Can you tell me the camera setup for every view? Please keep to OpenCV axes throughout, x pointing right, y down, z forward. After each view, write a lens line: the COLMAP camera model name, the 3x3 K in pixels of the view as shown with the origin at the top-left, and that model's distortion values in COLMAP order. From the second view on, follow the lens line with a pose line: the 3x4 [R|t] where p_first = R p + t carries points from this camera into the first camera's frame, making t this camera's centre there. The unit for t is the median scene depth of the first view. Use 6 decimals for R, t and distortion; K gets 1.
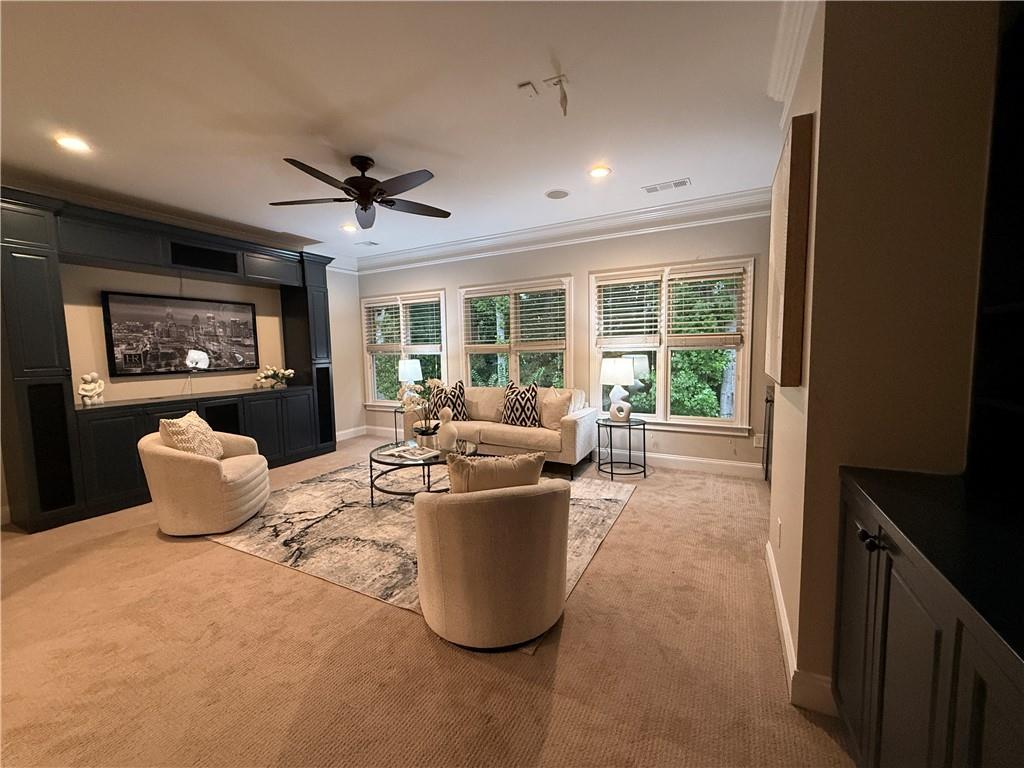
lens RADIAL K [[409.2, 0, 512.4], [0, 409.2, 384.5], [0, 0, 1]] dist [-0.002147, 0.000166]
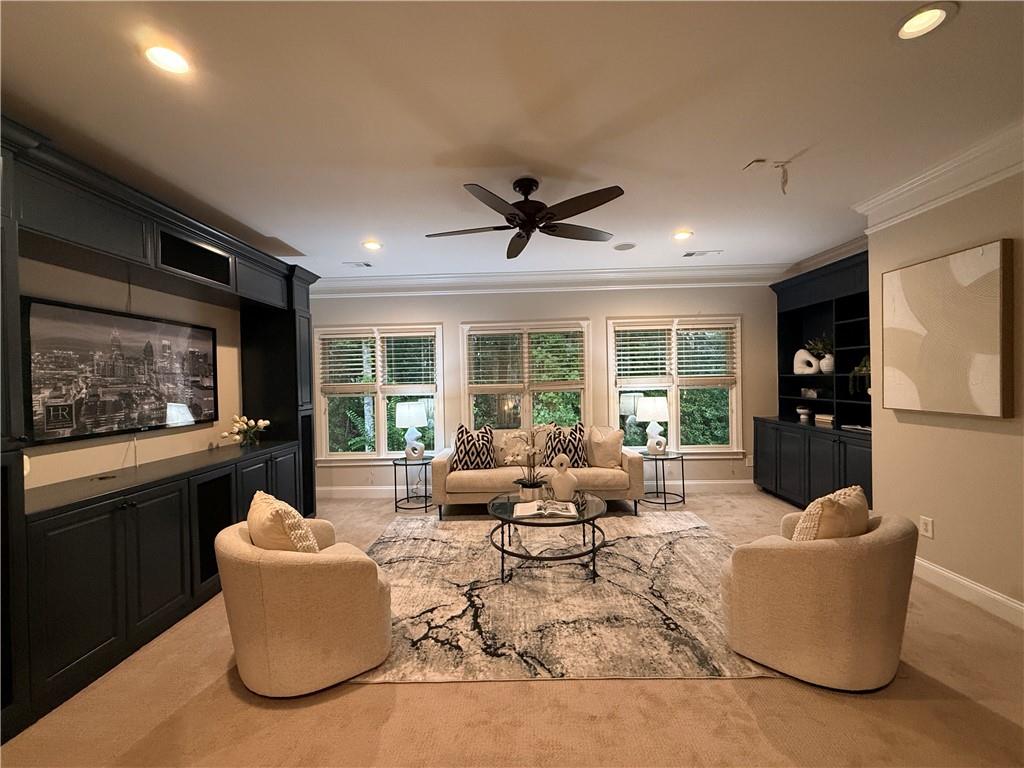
lens RADIAL K [[409.2, 0, 511.2], [0, 409.2, 382.5], [0, 0, 1]] dist [-0.002147, 0.000166]
pose [[0.895912, -0.002558, 0.444224, -0.560897], [0.043815, 0.995616, -0.082633, -0.027779], [-0.442065, 0.093496, 0.892097, 0.176131]]
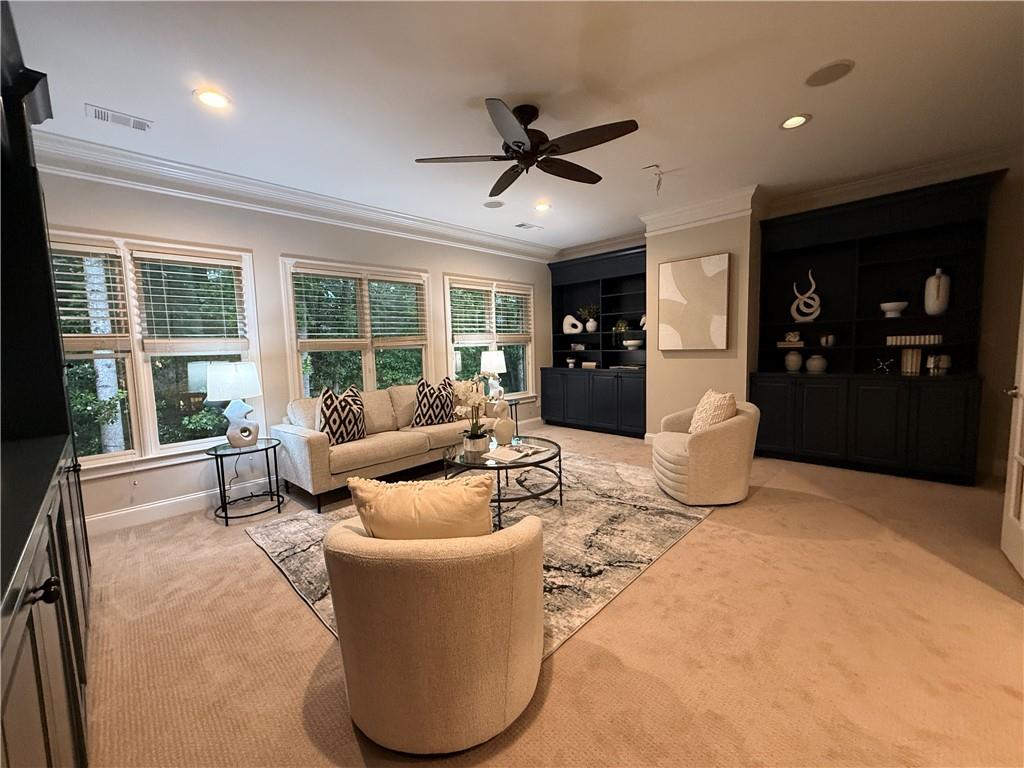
lens RADIAL K [[409.2, 0, 511.4], [0, 409.2, 383.0], [0, 0, 1]] dist [-0.002147, 0.000166]
pose [[0.295365, -0.076427, 0.952323, -0.866223], [0.109087, 0.992974, 0.045855, -0.019198], [-0.949136, 0.090342, 0.301627, 0.576691]]
